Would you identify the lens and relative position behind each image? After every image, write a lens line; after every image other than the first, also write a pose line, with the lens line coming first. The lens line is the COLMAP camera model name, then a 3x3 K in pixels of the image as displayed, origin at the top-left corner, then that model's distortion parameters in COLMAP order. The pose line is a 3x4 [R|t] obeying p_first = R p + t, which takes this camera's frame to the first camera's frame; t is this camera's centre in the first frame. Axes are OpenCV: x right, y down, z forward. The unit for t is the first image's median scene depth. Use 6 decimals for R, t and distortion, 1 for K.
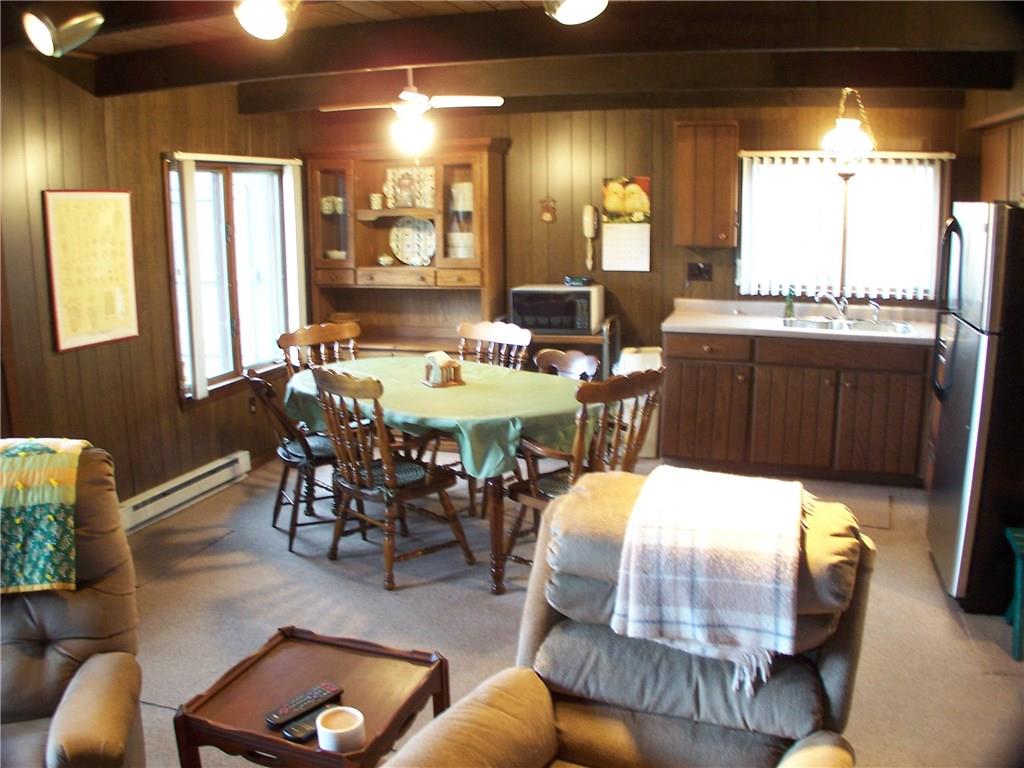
lens RADIAL K [[892.1, 0, 506.9], [0, 892.1, 383.9], [0, 0, 1]] dist [-0.250615, 0.131756]
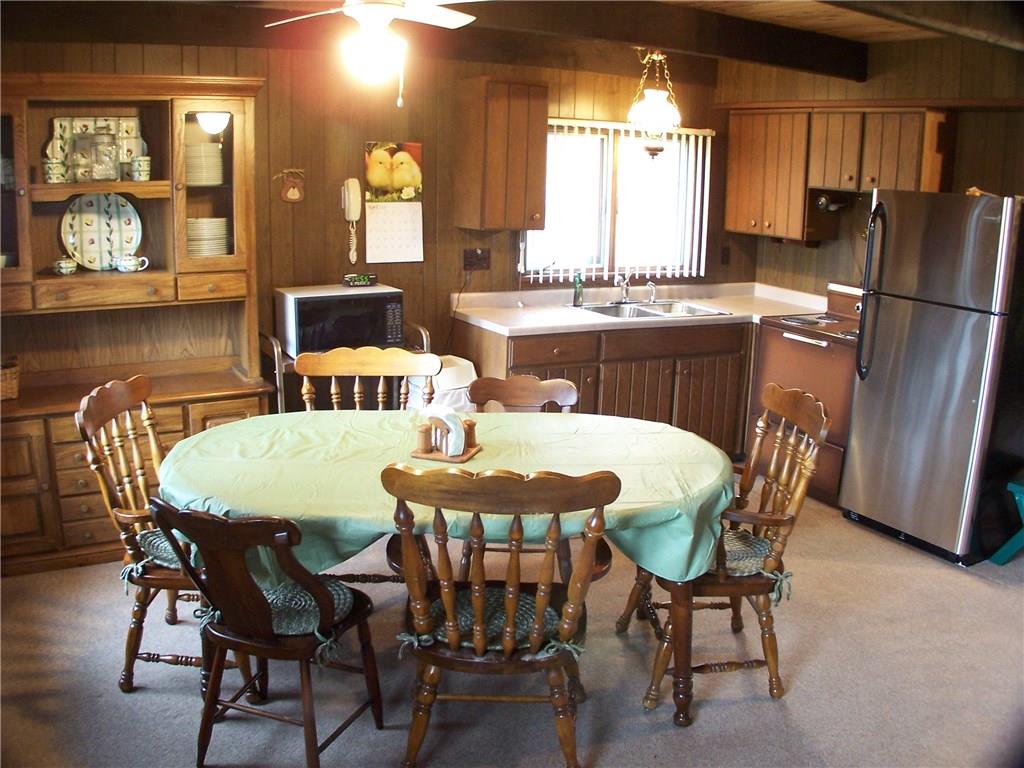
lens RADIAL K [[892.1, 0, 506.9], [0, 892.1, 383.9], [0, 0, 1]] dist [-0.250615, 0.131756]
pose [[0.689022, -0.134975, 0.712060, -0.381244], [0.113879, 0.990463, 0.077554, -0.073700], [-0.715737, 0.027652, 0.697822, 0.400579]]
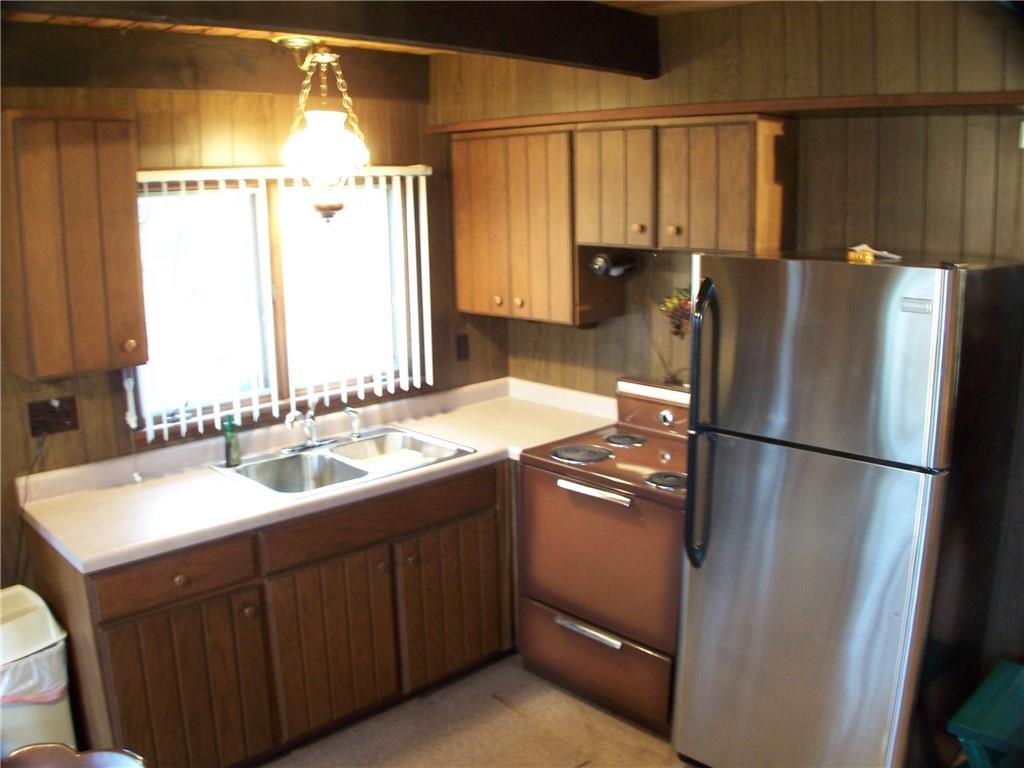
lens RADIAL K [[892.1, 0, 506.9], [0, 892.1, 383.9], [0, 0, 1]] dist [-0.250615, 0.131756]
pose [[0.468480, -0.171624, 0.866644, -0.072067], [0.192128, 0.977264, 0.089672, -0.140520], [-0.862330, 0.124497, 0.490803, 0.545410]]
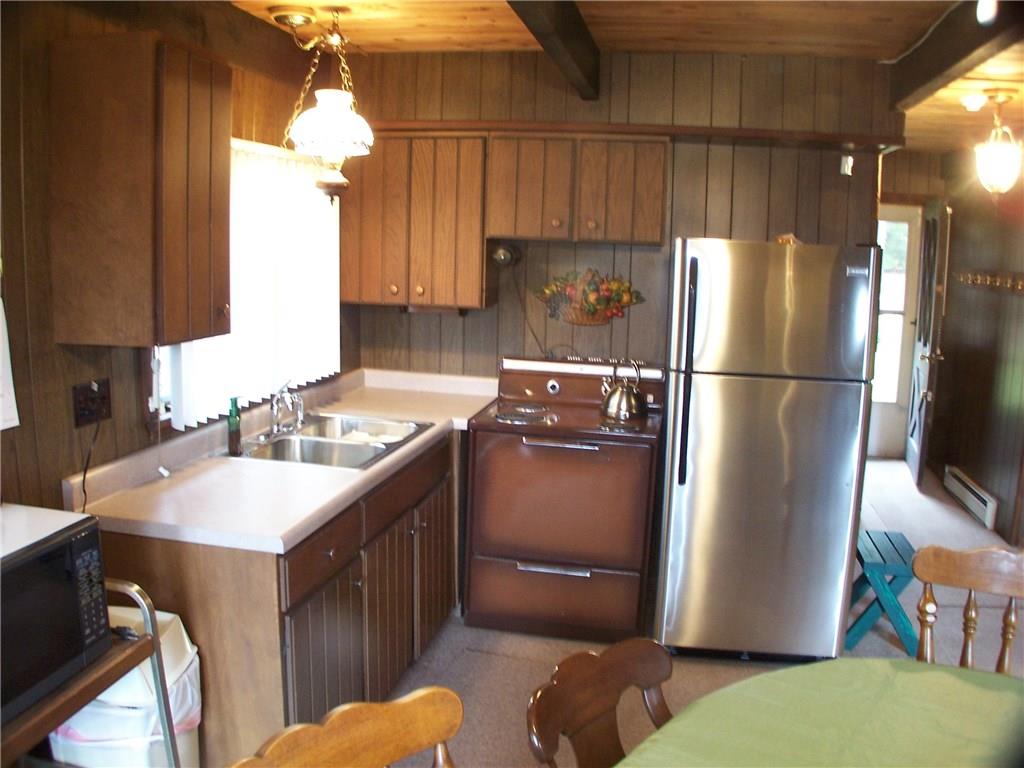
lens RADIAL K [[892.1, 0, 506.9], [0, 892.1, 383.9], [0, 0, 1]] dist [-0.250615, 0.131756]
pose [[-0.112191, -0.144222, 0.983165, -0.201924], [0.180846, 0.969924, 0.162916, -0.168470], [-0.977092, 0.196079, -0.082735, 0.848733]]
